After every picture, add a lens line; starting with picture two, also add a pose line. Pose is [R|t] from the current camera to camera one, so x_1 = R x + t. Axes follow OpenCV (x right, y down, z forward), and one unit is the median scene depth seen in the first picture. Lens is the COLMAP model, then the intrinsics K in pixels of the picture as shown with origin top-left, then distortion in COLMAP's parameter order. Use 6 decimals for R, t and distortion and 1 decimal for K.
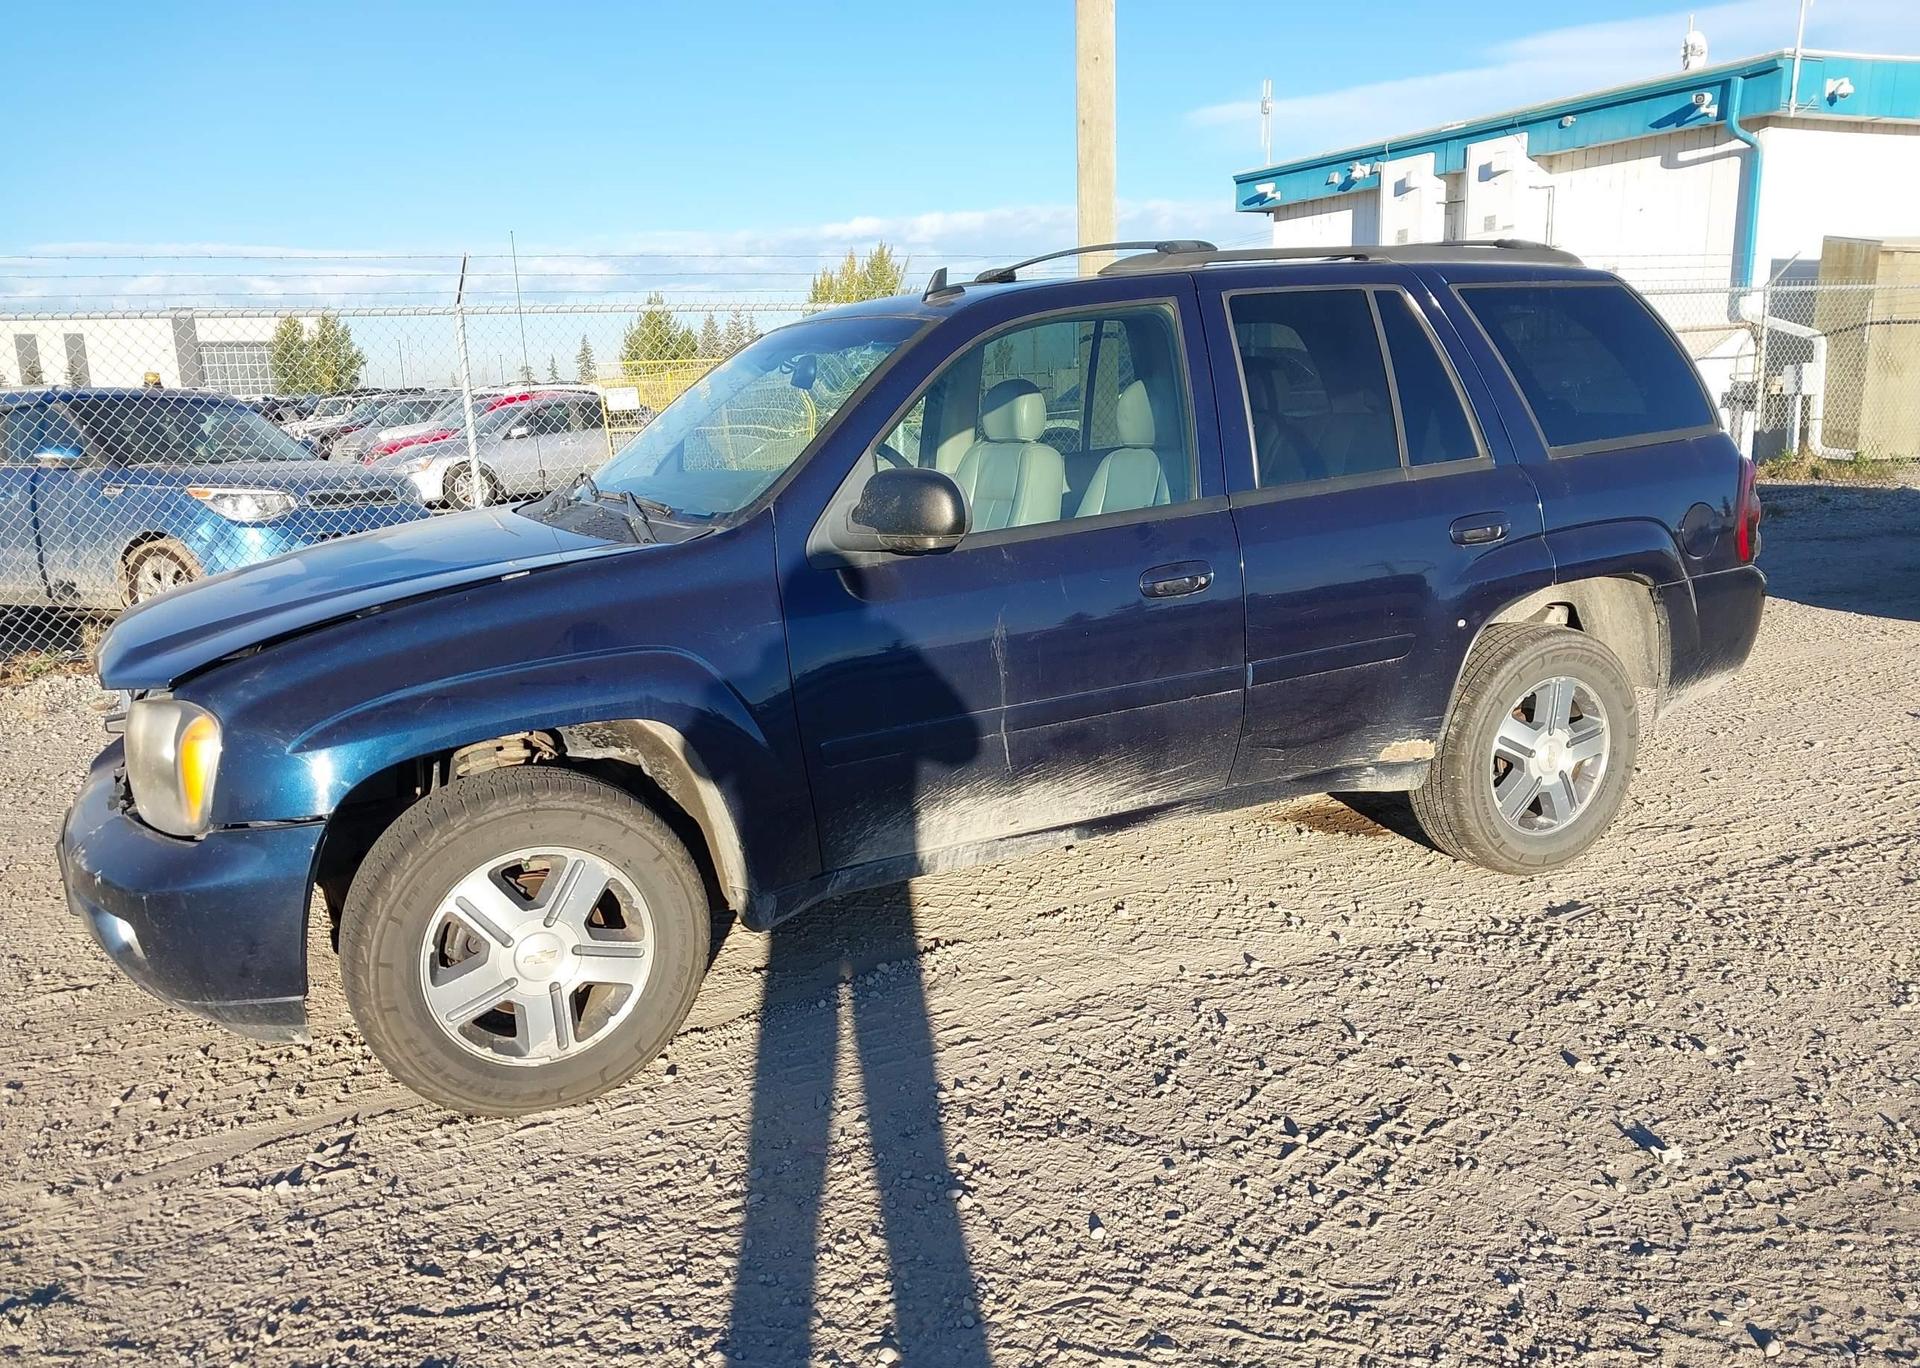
lens RADIAL K [[1545.0, 0, 960.0], [0, 1545.0, 684.0], [0, 0, 1]] dist [0.066525, -0.077651]
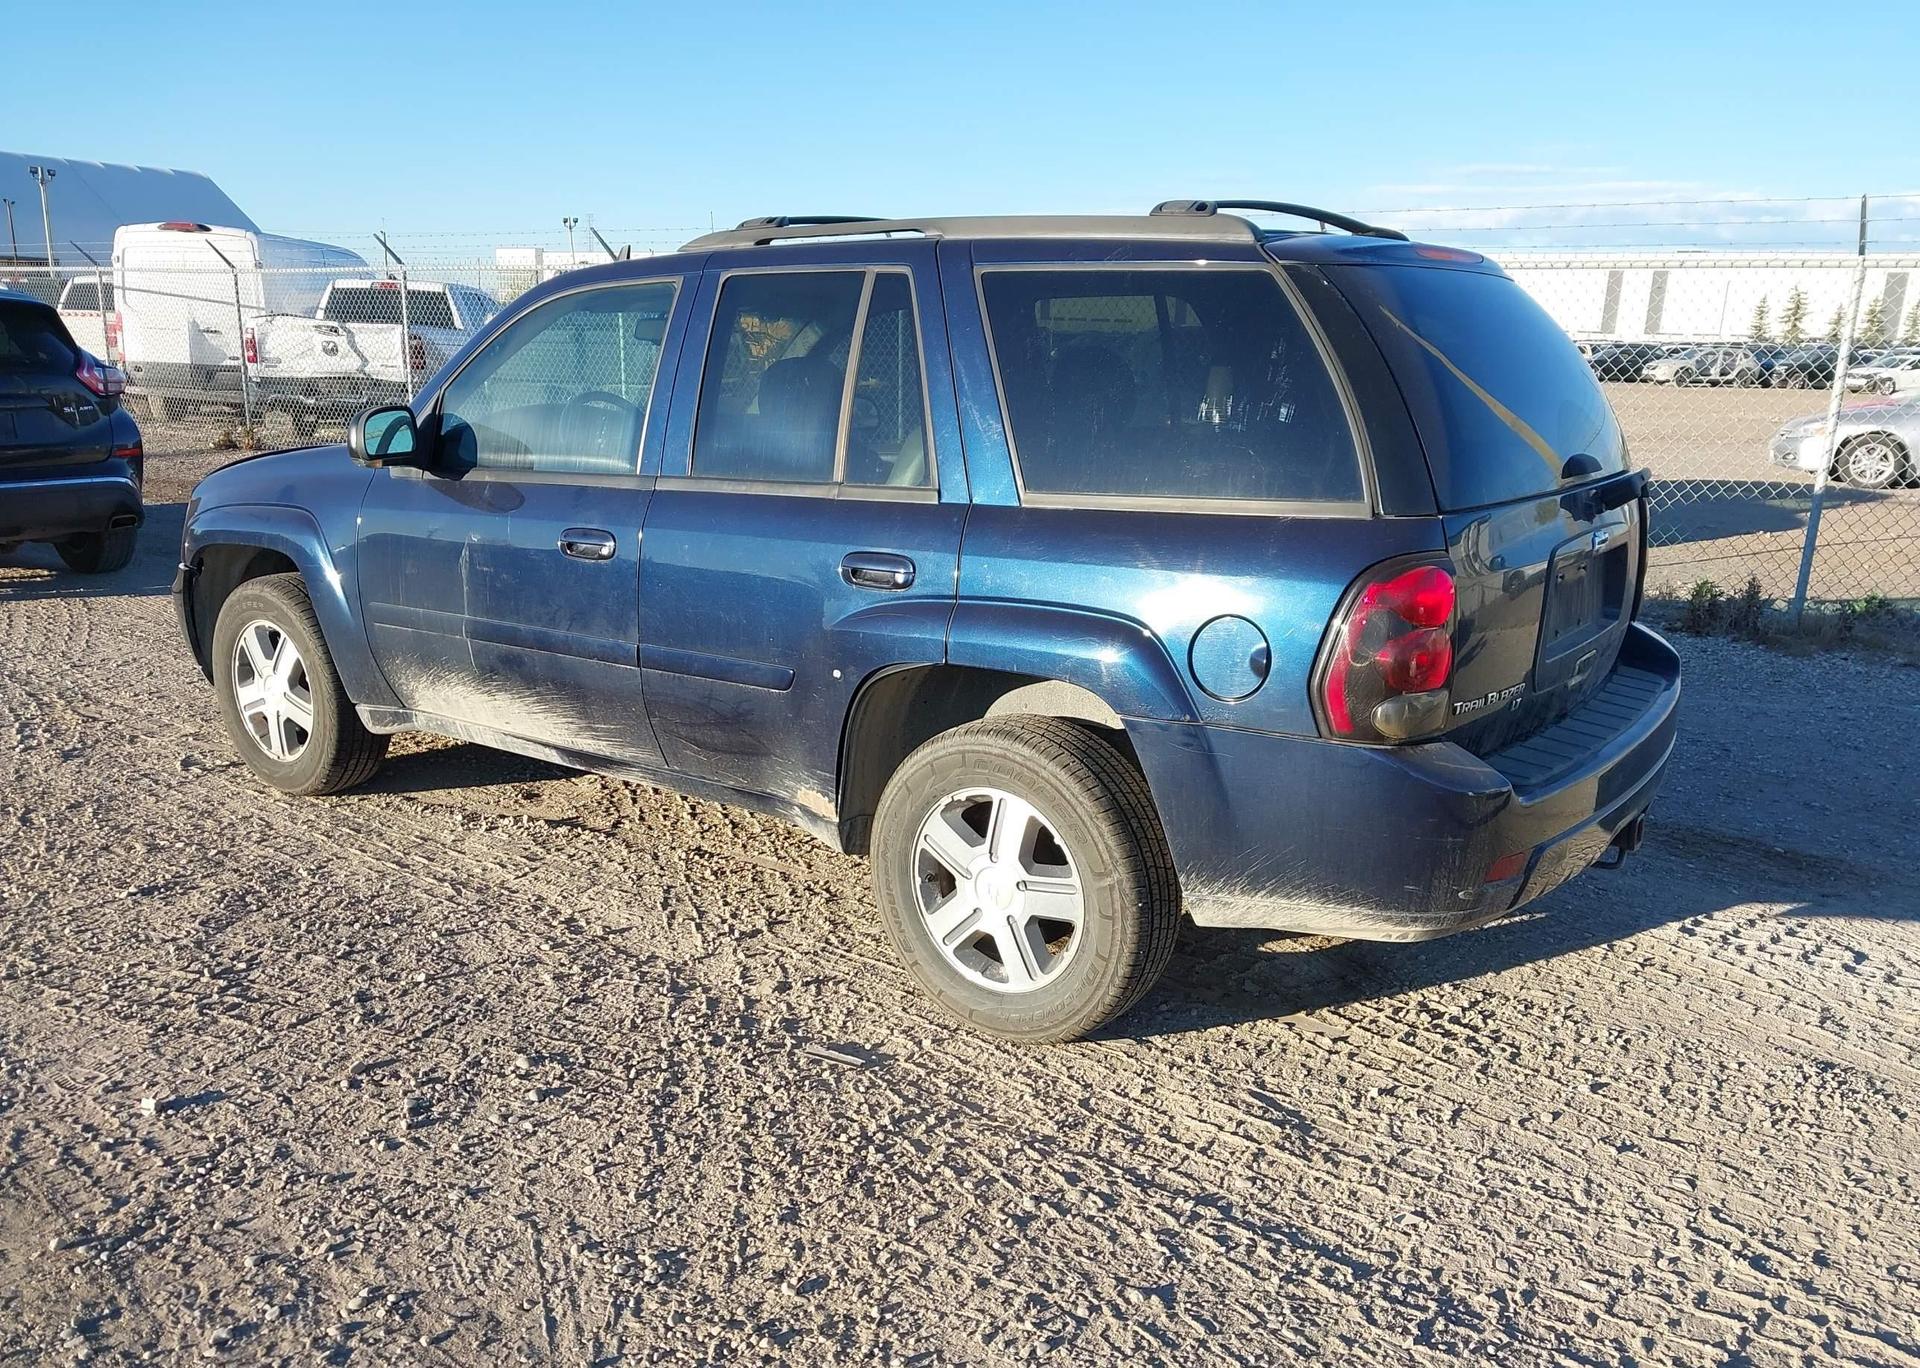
lens RADIAL K [[1553.7, 0, 956.6], [0, 1553.7, 690.6], [0, 0, 1]] dist [-0.003229, 0.016903]
pose [[0.441501, 0.250573, -0.861563, 1.035755], [-0.213056, 0.962028, 0.170613, -0.179771], [0.871599, 0.108235, 0.478122, 0.632647]]
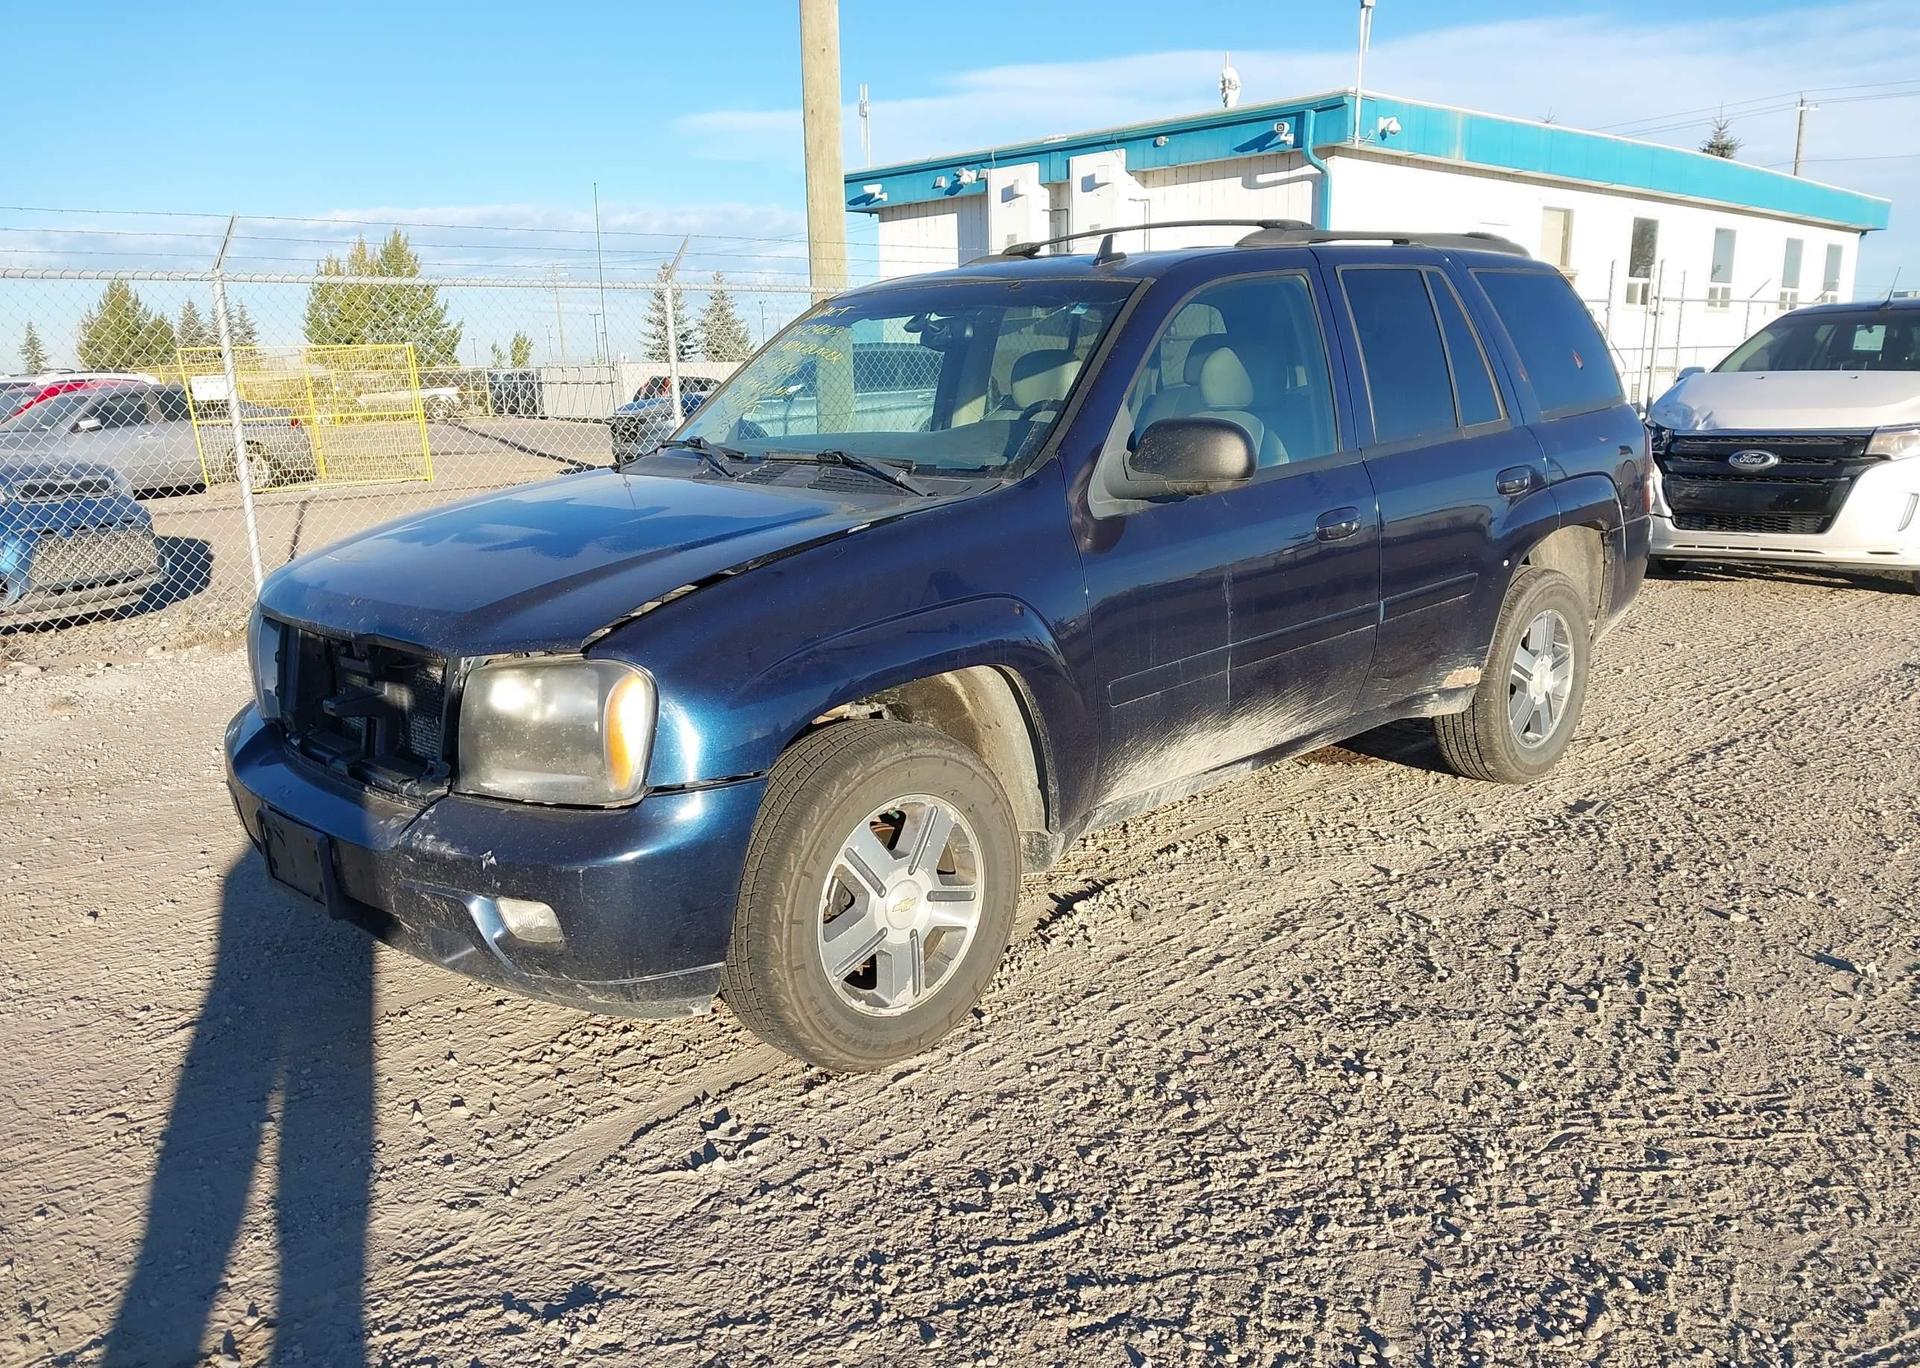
lens RADIAL K [[1553.7, 0, 956.6], [0, 1553.7, 690.6], [0, 0, 1]] dist [-0.003229, 0.016903]
pose [[0.953019, -0.051318, 0.298531, -0.392999], [0.050186, 0.998674, 0.011460, 0.020430], [-0.298723, 0.004061, 0.954331, 0.028147]]
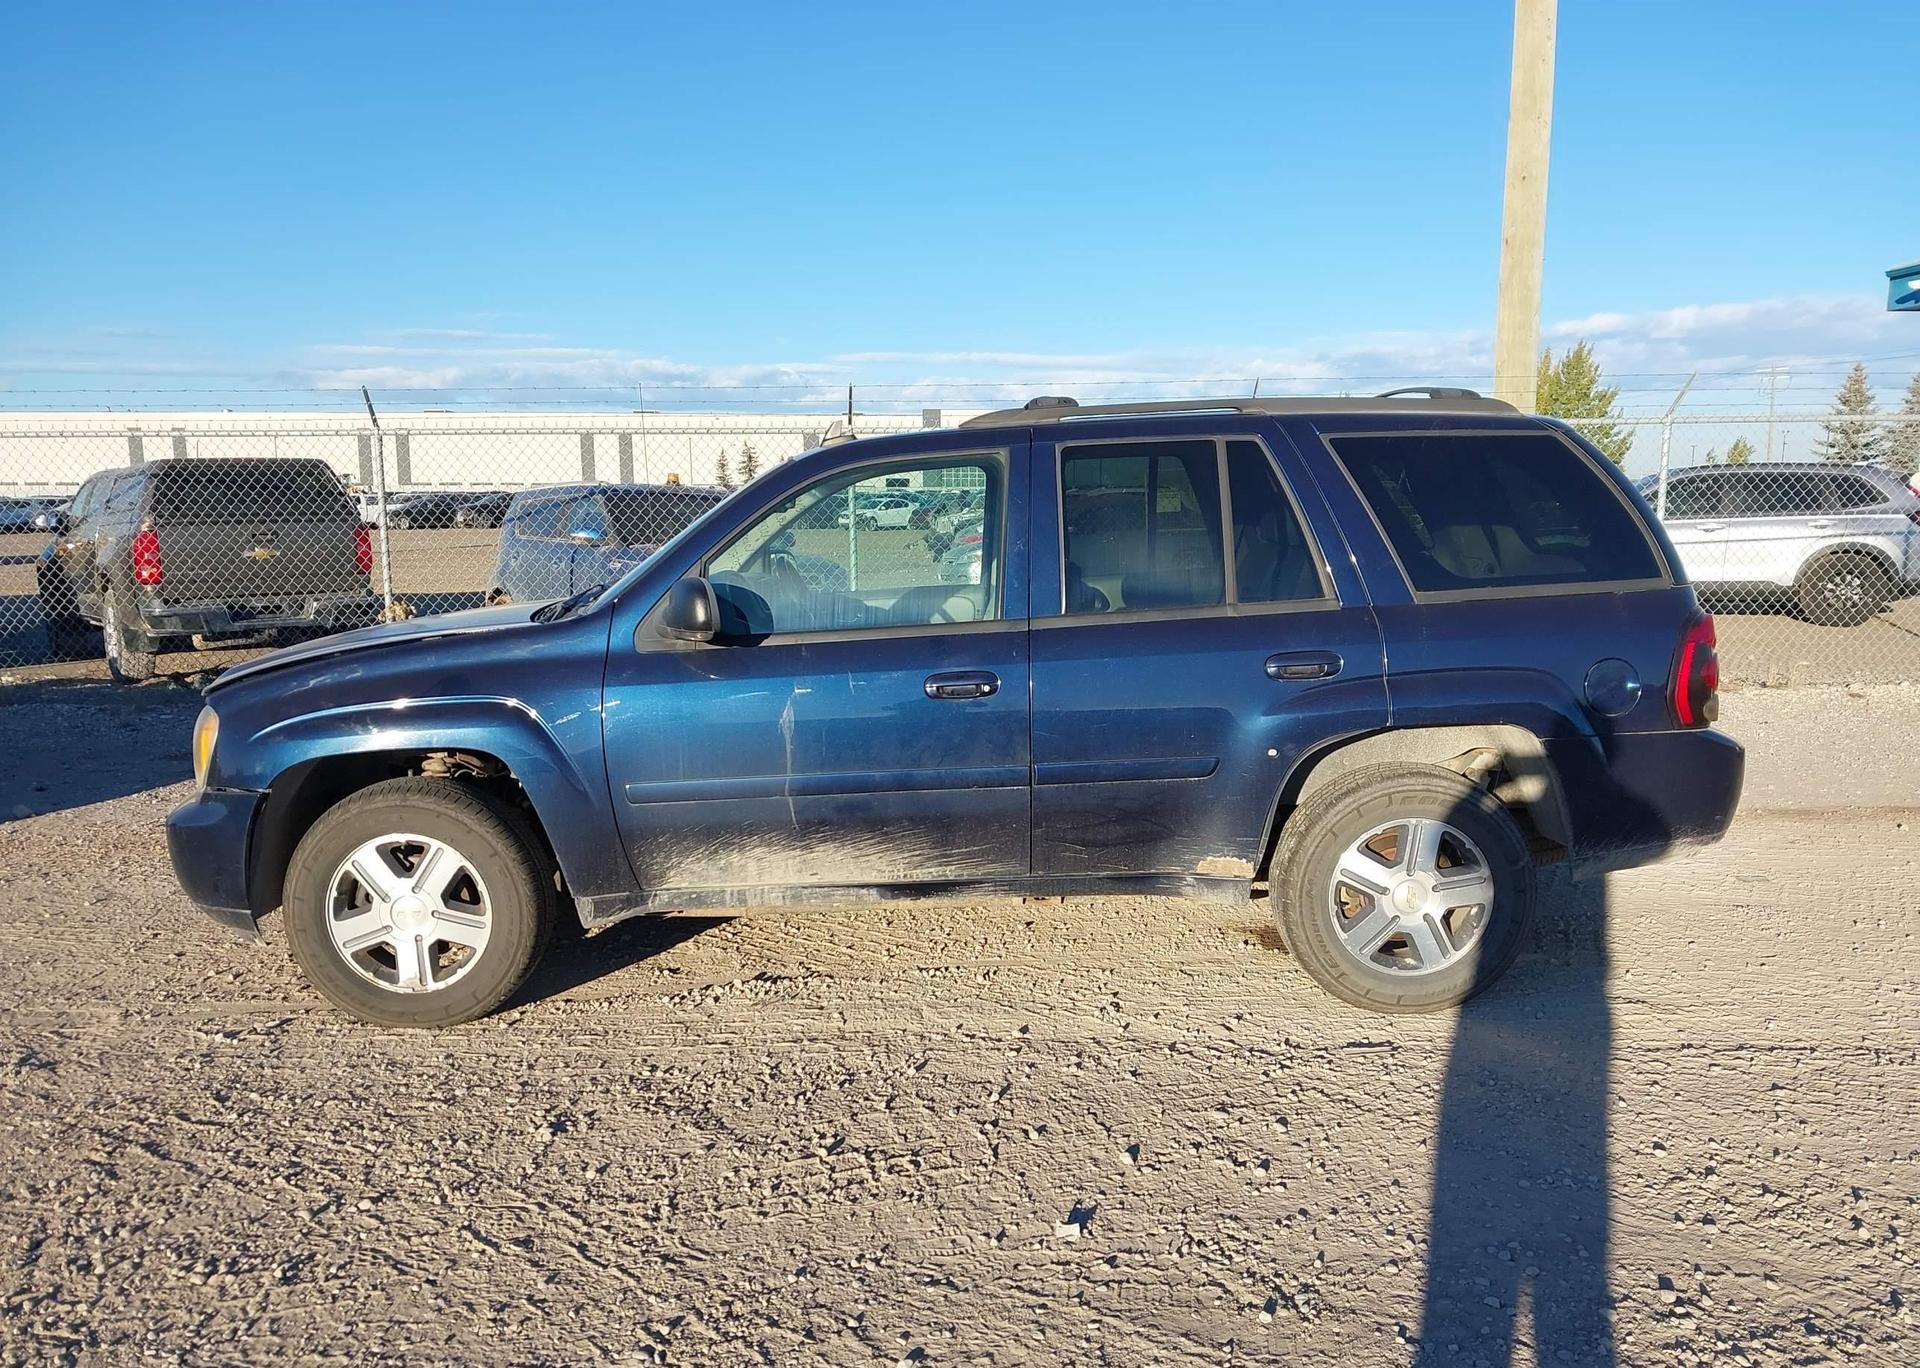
lens RADIAL K [[1537.0, 0, 954.4], [0, 1537.0, 676.0], [0, 0, 1]] dist [0.124396, -0.217930]
pose [[0.894877, 0.080255, -0.439038, 0.562355], [-0.108539, 0.993301, -0.039657, -0.024370], [0.432915, 0.083141, 0.897593, -0.039086]]
